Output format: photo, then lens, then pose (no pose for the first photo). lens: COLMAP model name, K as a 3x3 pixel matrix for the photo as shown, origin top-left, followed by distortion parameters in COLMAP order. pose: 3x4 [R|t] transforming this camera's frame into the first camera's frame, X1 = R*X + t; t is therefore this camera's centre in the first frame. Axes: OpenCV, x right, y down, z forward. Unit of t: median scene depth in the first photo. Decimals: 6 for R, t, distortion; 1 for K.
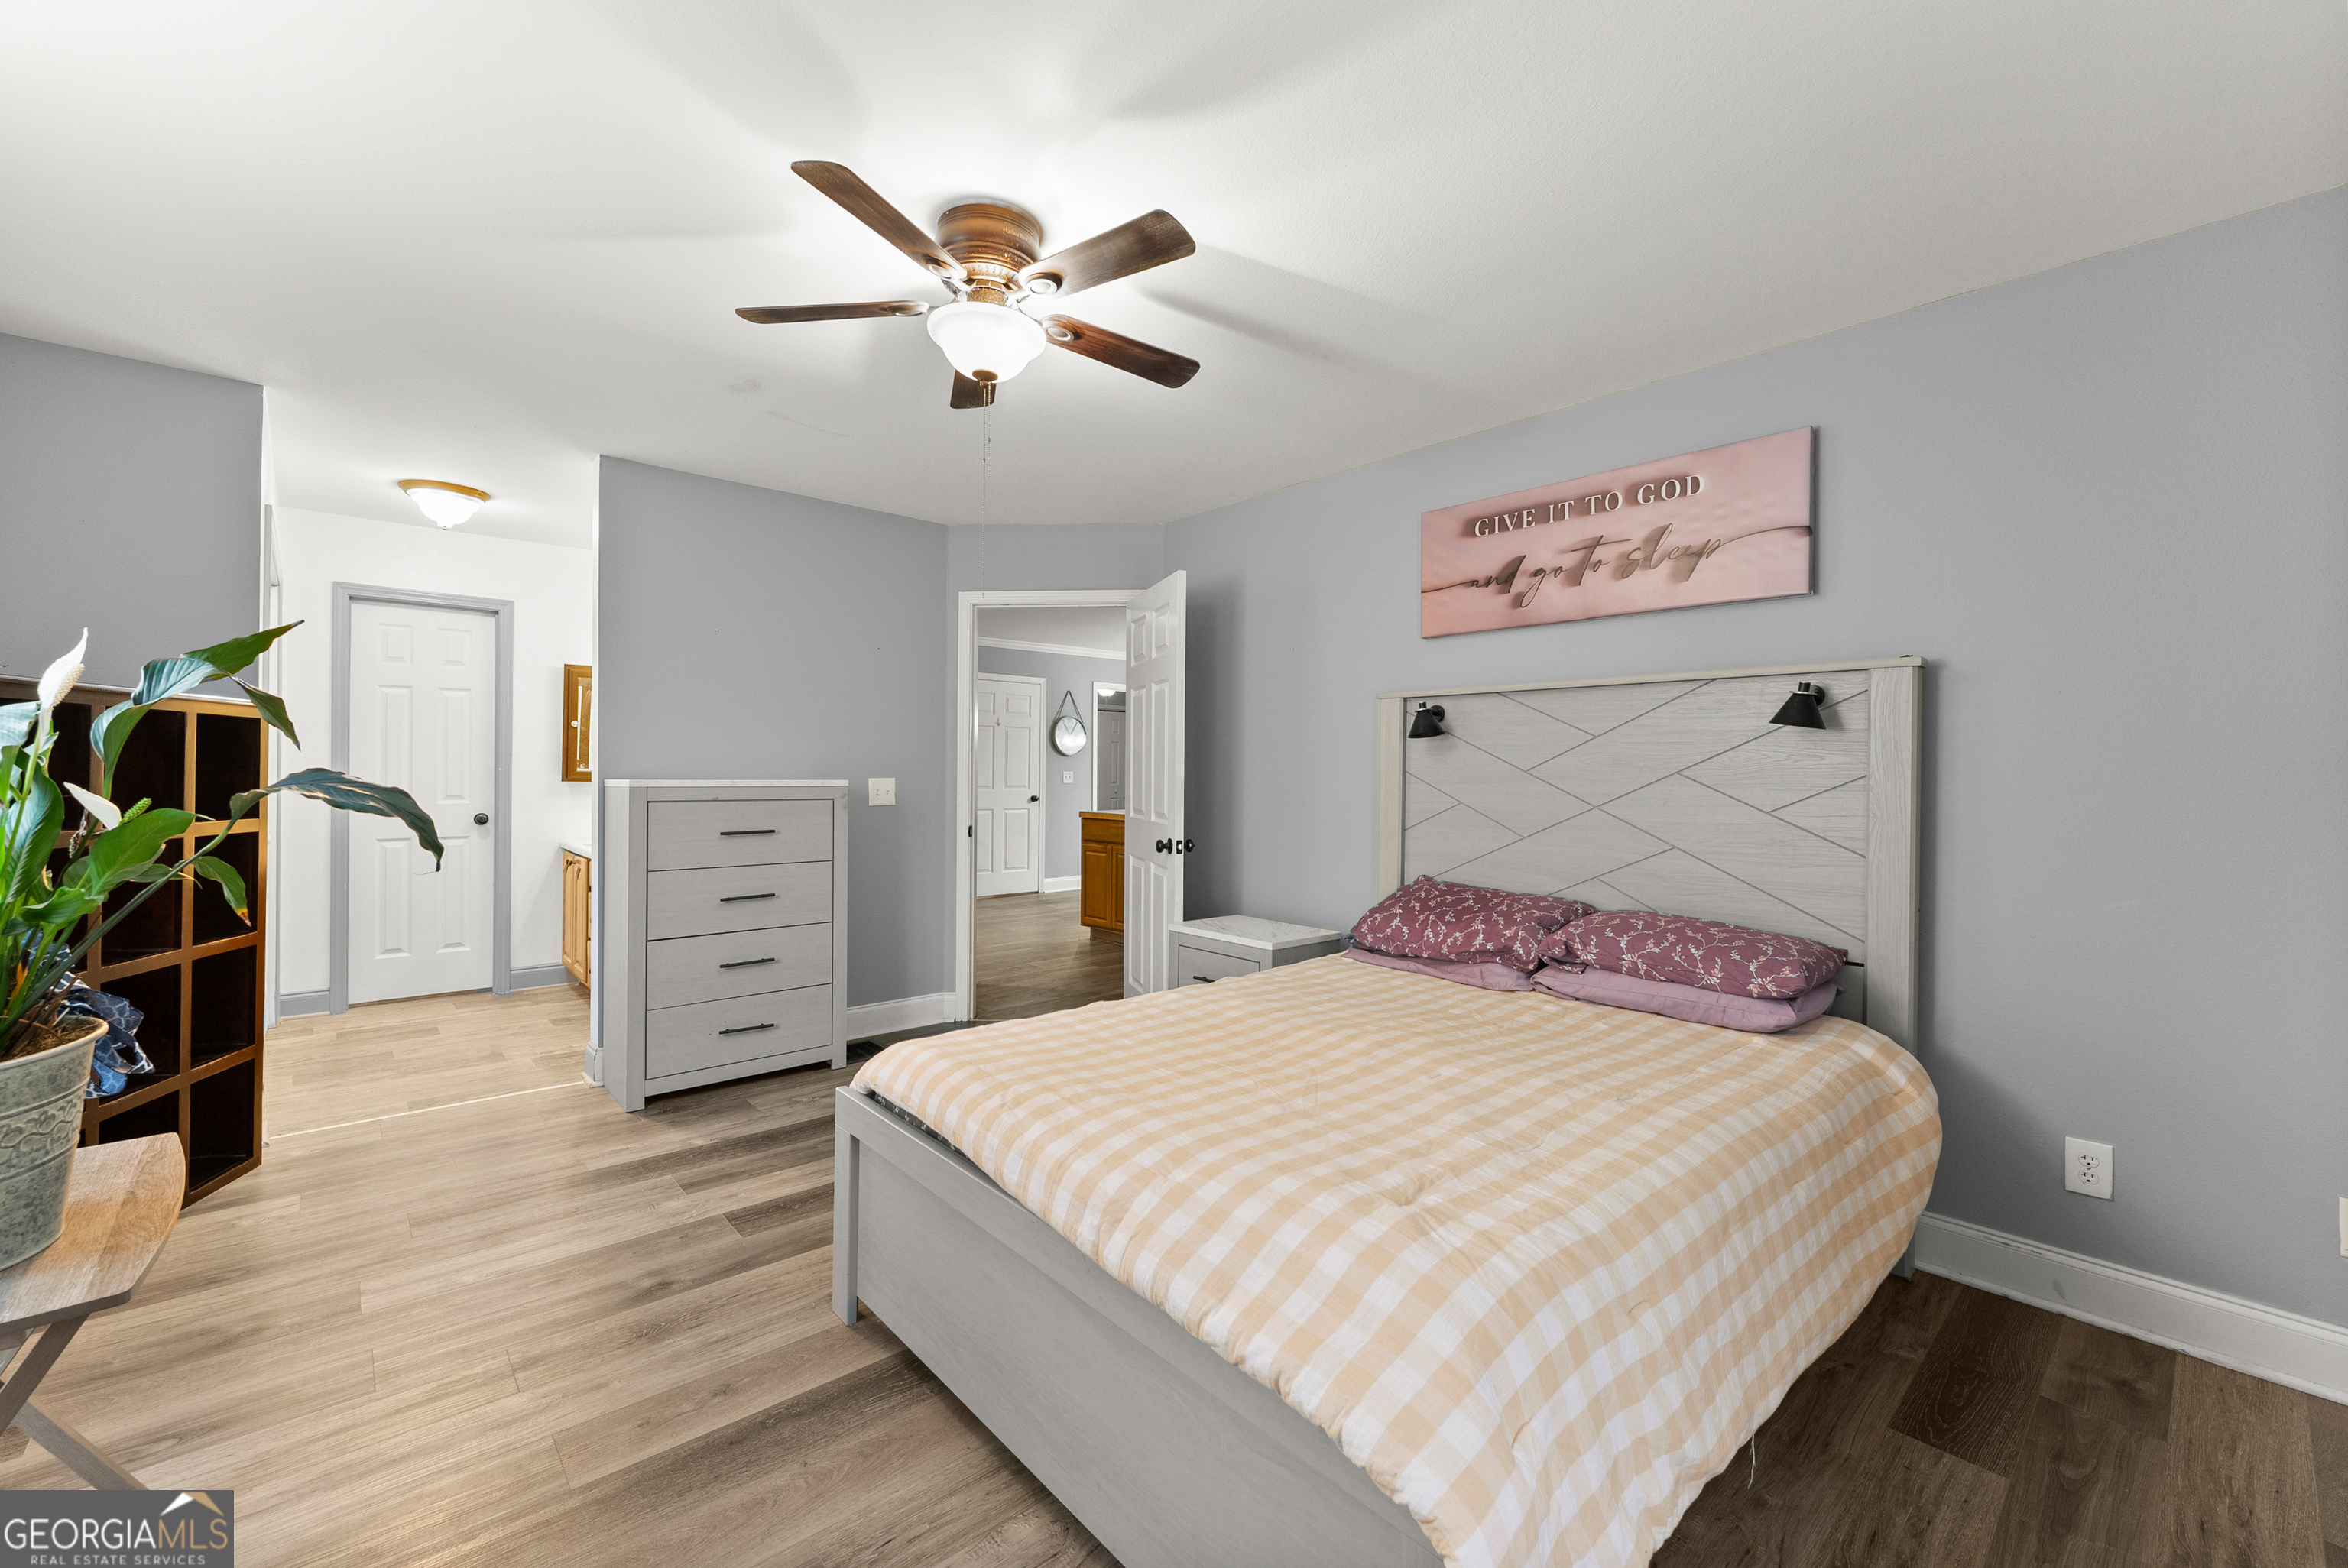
lens RADIAL K [[950.0, 0, 1170.9], [0, 950.0, 773.2], [0, 0, 1]] dist [-0.002937, -0.000190]
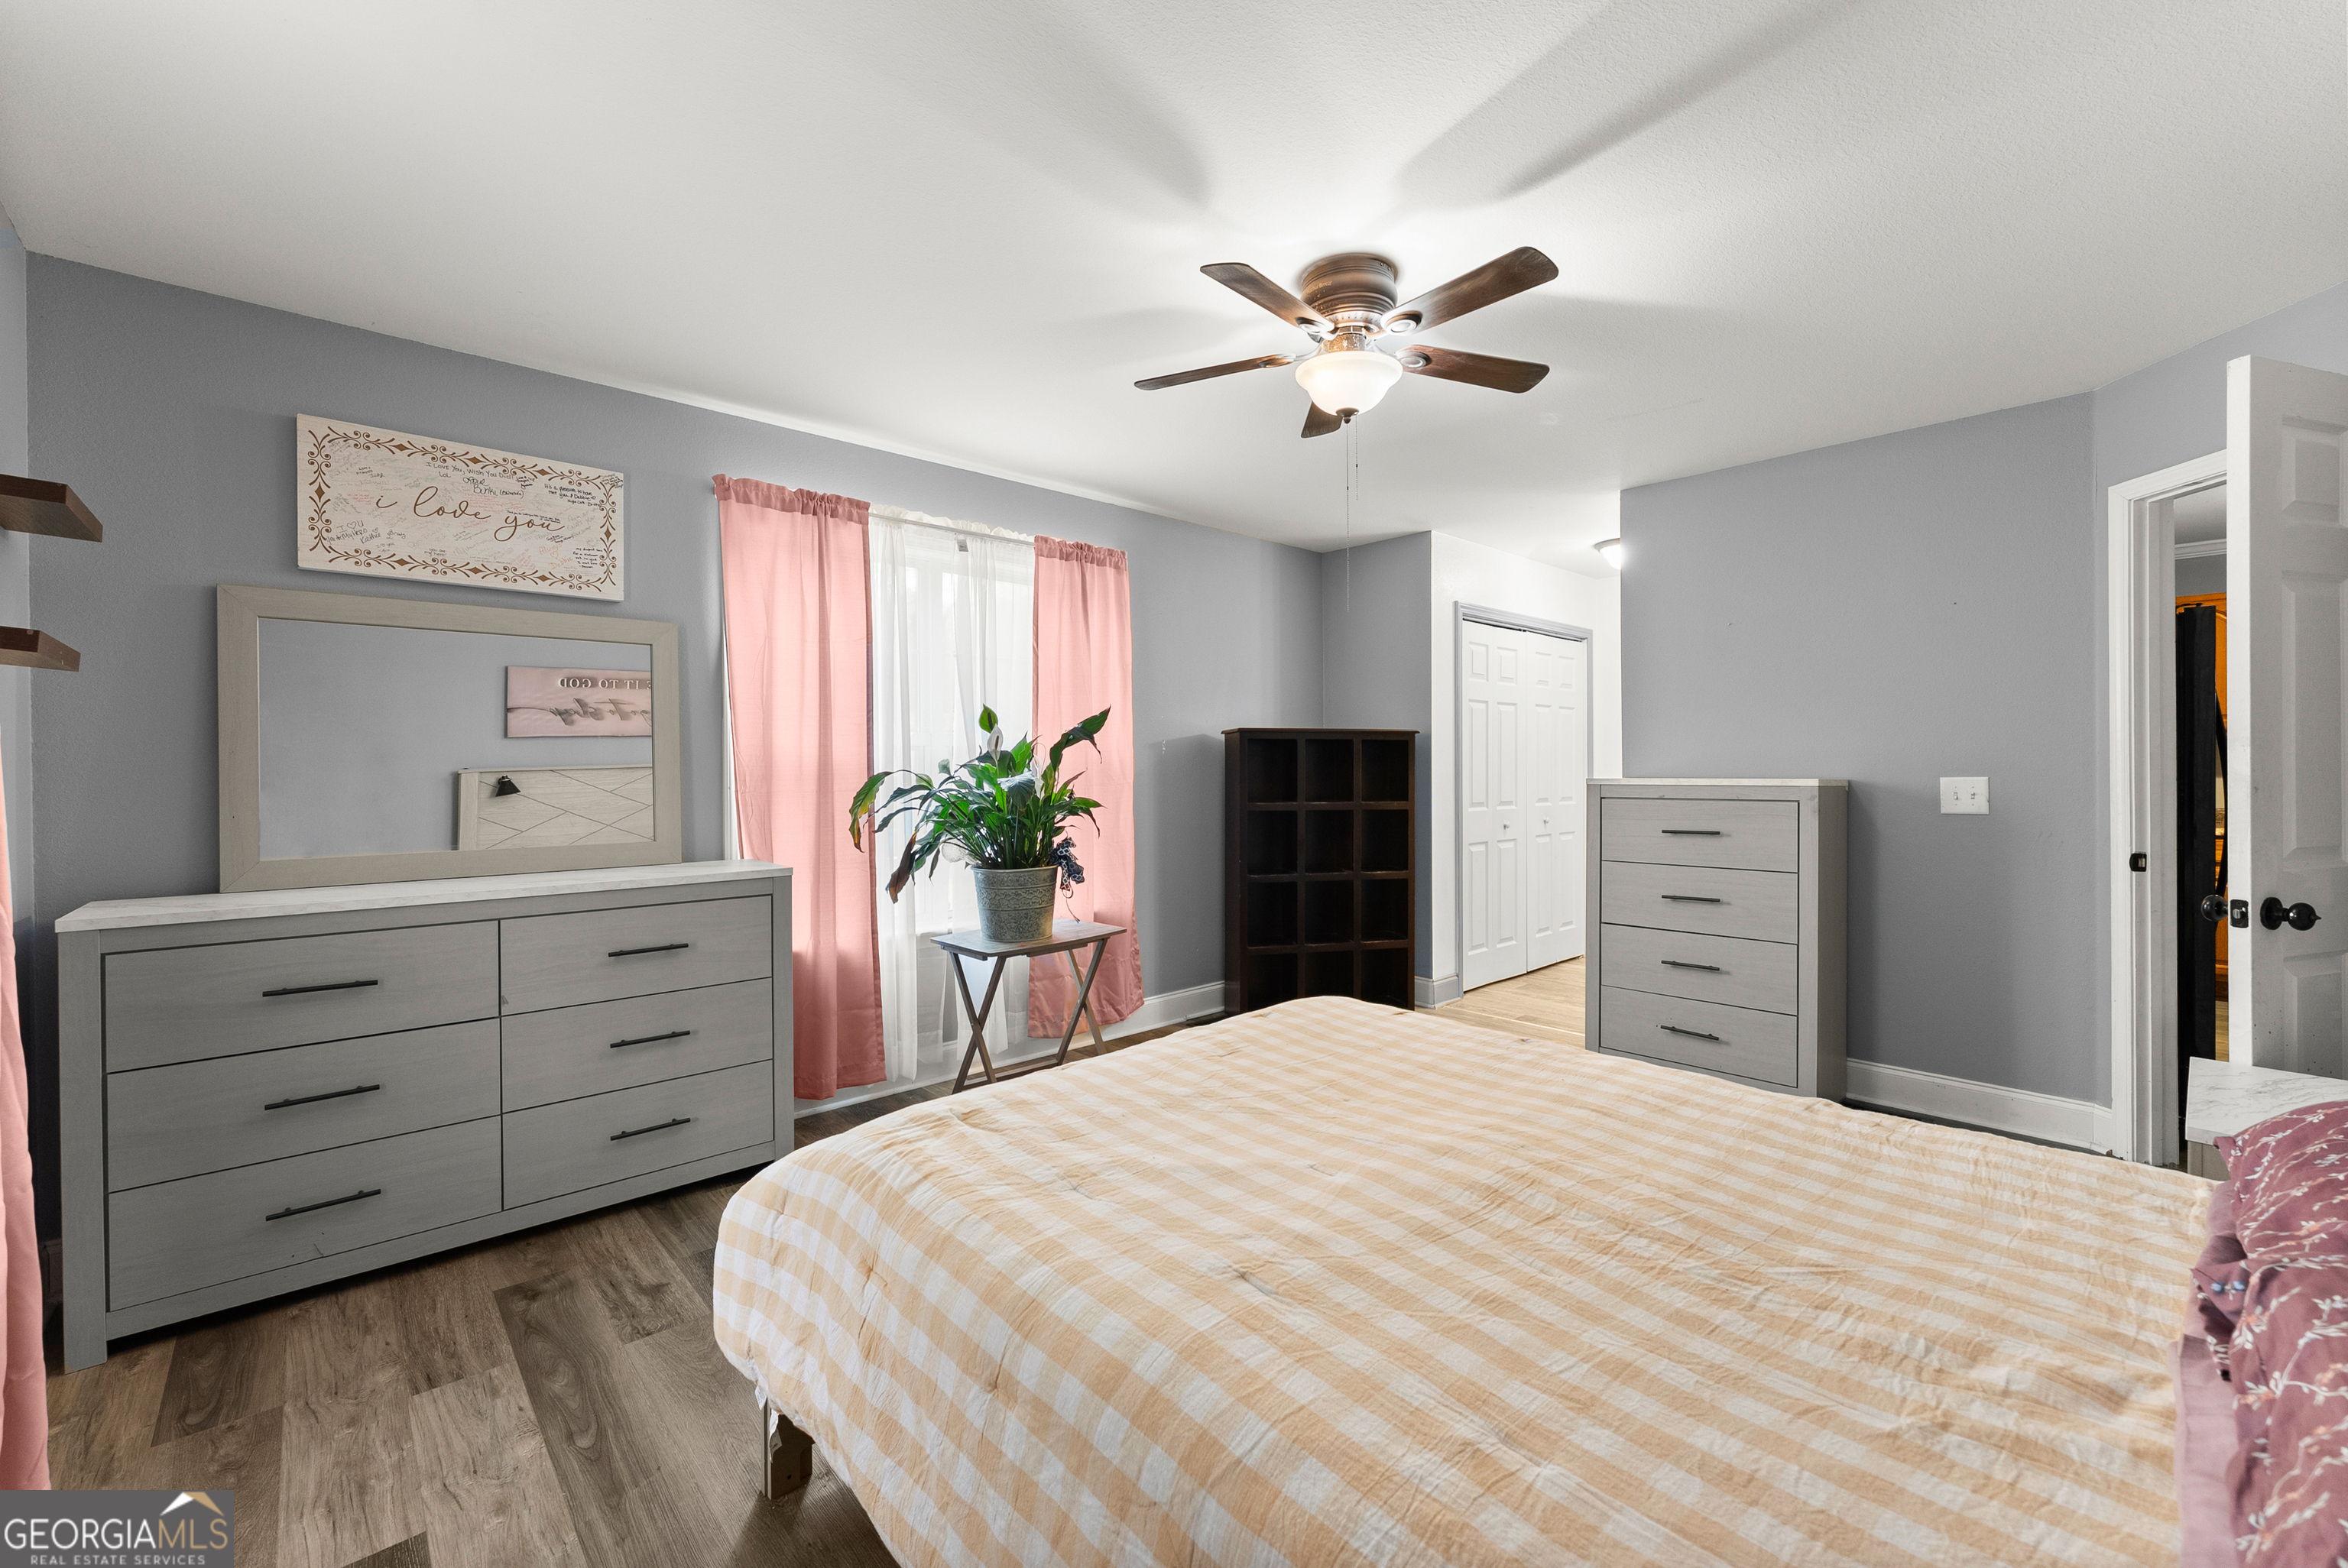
lens RADIAL K [[950.0, 0, 1154.1], [0, 950.0, 774.5], [0, 0, 1]] dist [-0.002937, -0.000190]
pose [[0.000784, -0.001465, -0.999999, 0.680346], [0.001335, 0.999998, -0.001464, 0.005742], [0.999999, -0.001334, 0.000786, 0.576821]]
